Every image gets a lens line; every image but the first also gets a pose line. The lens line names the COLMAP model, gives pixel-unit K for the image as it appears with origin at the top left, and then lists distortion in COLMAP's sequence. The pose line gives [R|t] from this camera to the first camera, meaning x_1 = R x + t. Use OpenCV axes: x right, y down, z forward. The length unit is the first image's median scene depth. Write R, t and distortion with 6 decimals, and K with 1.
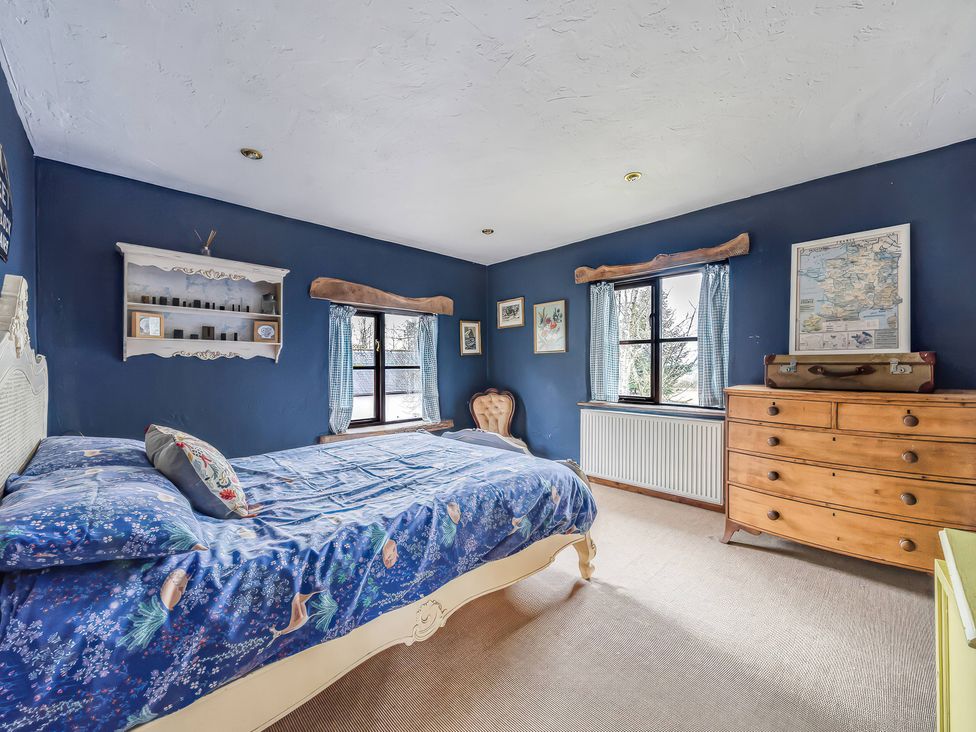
lens RADIAL K [[391.4, 0, 485.7], [0, 391.4, 374.8], [0, 0, 1]] dist [-0.012426, 0.000017]
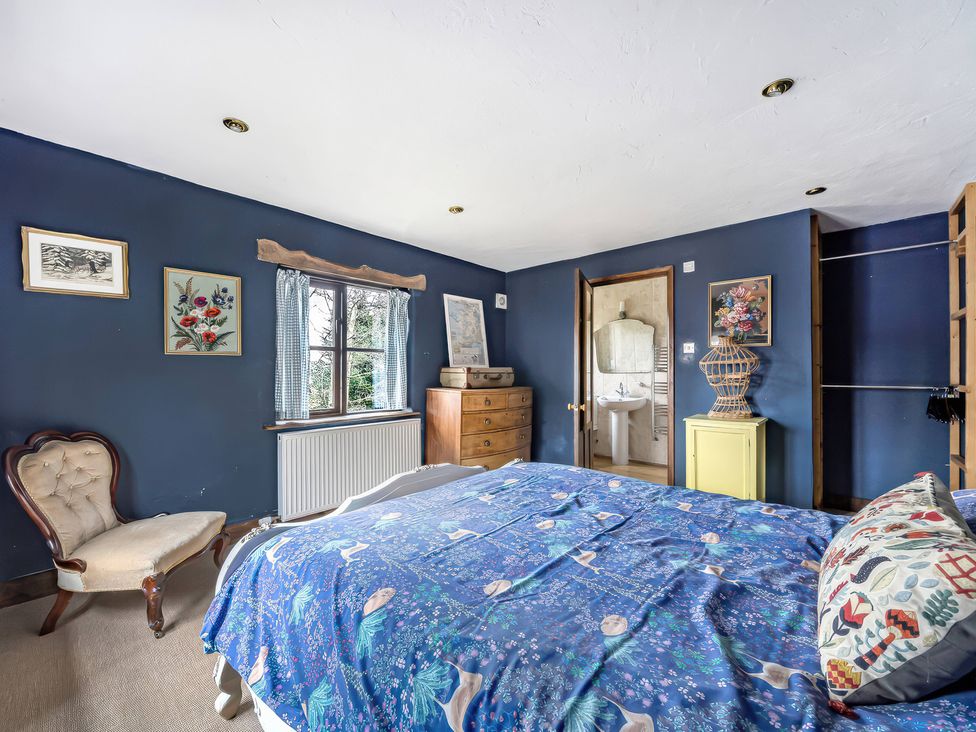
lens RADIAL K [[391.4, 0, 485.7], [0, 391.4, 374.8], [0, 0, 1]] dist [-0.012426, 0.000017]
pose [[-0.065602, -0.004943, 0.997834, -0.527029], [0.026342, 0.999631, 0.006684, -0.020029], [-0.997498, 0.026723, -0.065448, 0.678556]]
